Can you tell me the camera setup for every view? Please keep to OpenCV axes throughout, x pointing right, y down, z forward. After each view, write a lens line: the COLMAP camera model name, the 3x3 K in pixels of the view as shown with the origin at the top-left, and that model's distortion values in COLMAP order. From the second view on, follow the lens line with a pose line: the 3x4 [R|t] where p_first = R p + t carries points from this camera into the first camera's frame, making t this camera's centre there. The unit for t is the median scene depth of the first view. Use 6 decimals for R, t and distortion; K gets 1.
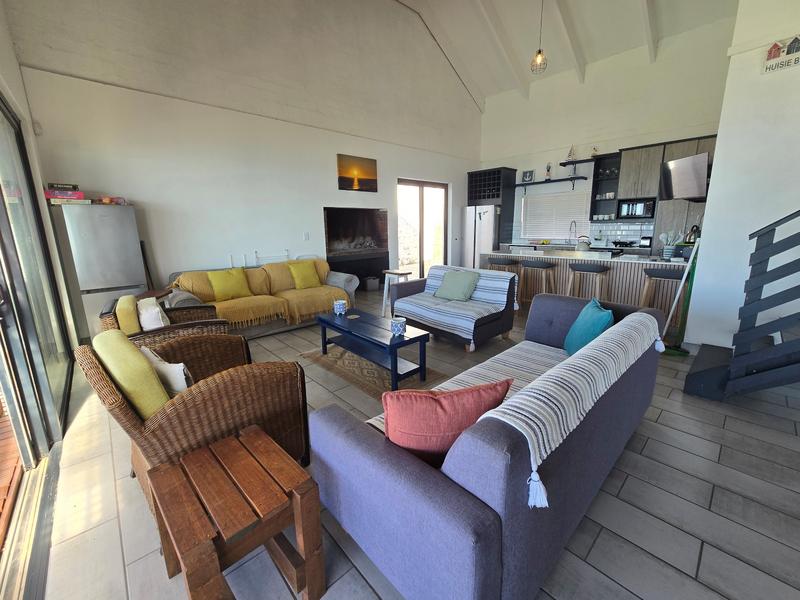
lens RADIAL K [[326.8, 0, 403.7], [0, 326.8, 295.7], [0, 0, 1]] dist [-0.003538, 0.002021]
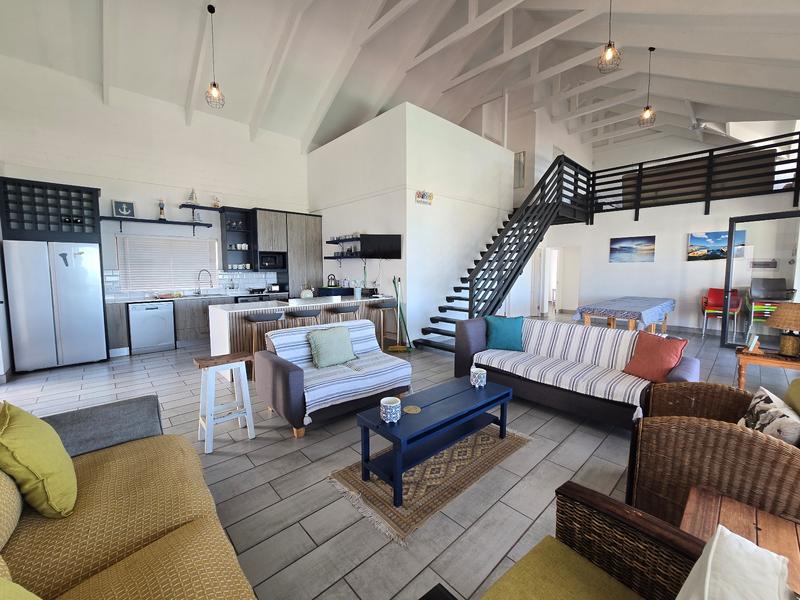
lens RADIAL K [[326.8, 0, 400.4], [0, 326.8, 296.5], [0, 0, 1]] dist [-0.003538, 0.002021]
pose [[-0.008264, -0.074974, 0.997151, -0.407584], [0.209020, 0.975028, 0.075043, -0.111361], [-0.977877, 0.209044, 0.007613, 0.479751]]
